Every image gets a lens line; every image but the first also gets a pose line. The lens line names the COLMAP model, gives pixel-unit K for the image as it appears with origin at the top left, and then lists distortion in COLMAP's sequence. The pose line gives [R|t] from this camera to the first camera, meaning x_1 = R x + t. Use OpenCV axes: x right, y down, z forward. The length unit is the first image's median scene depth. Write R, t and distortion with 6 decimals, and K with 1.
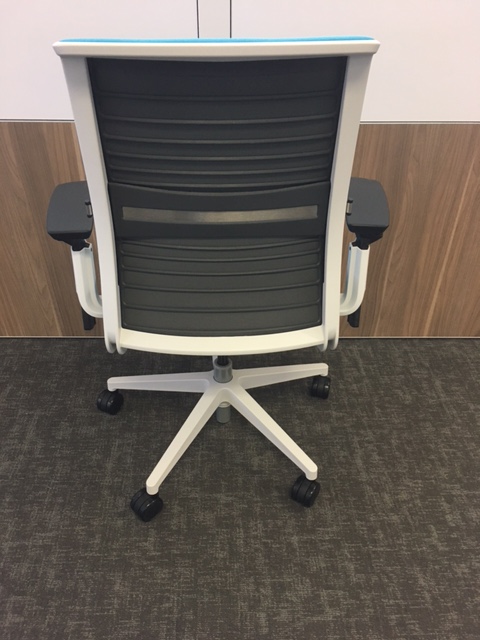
lens RADIAL K [[534.1, 0, 237.8], [0, 534.1, 319.7], [0, 0, 1]] dist [0.067620, -0.101263]
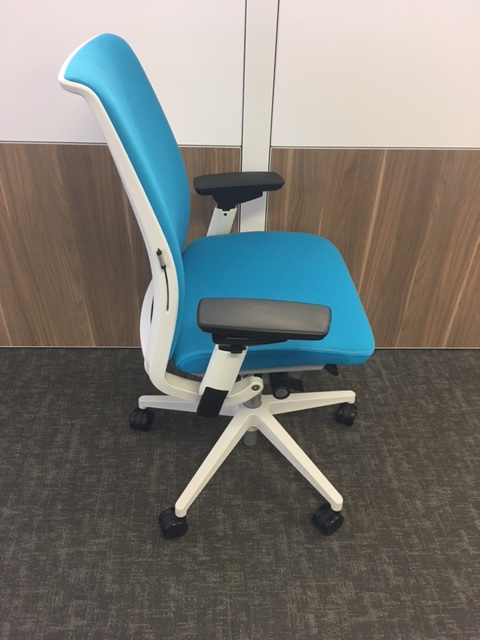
lens RADIAL K [[534.1, 0, 235.9], [0, 534.1, 319.5], [0, 0, 1]] dist [0.067620, -0.101263]
pose [[0.999801, 0.003246, 0.019696, -0.099973], [-0.003317, 0.999988, 0.003549, -0.033321], [-0.019685, -0.003614, 0.999800, -0.047866]]
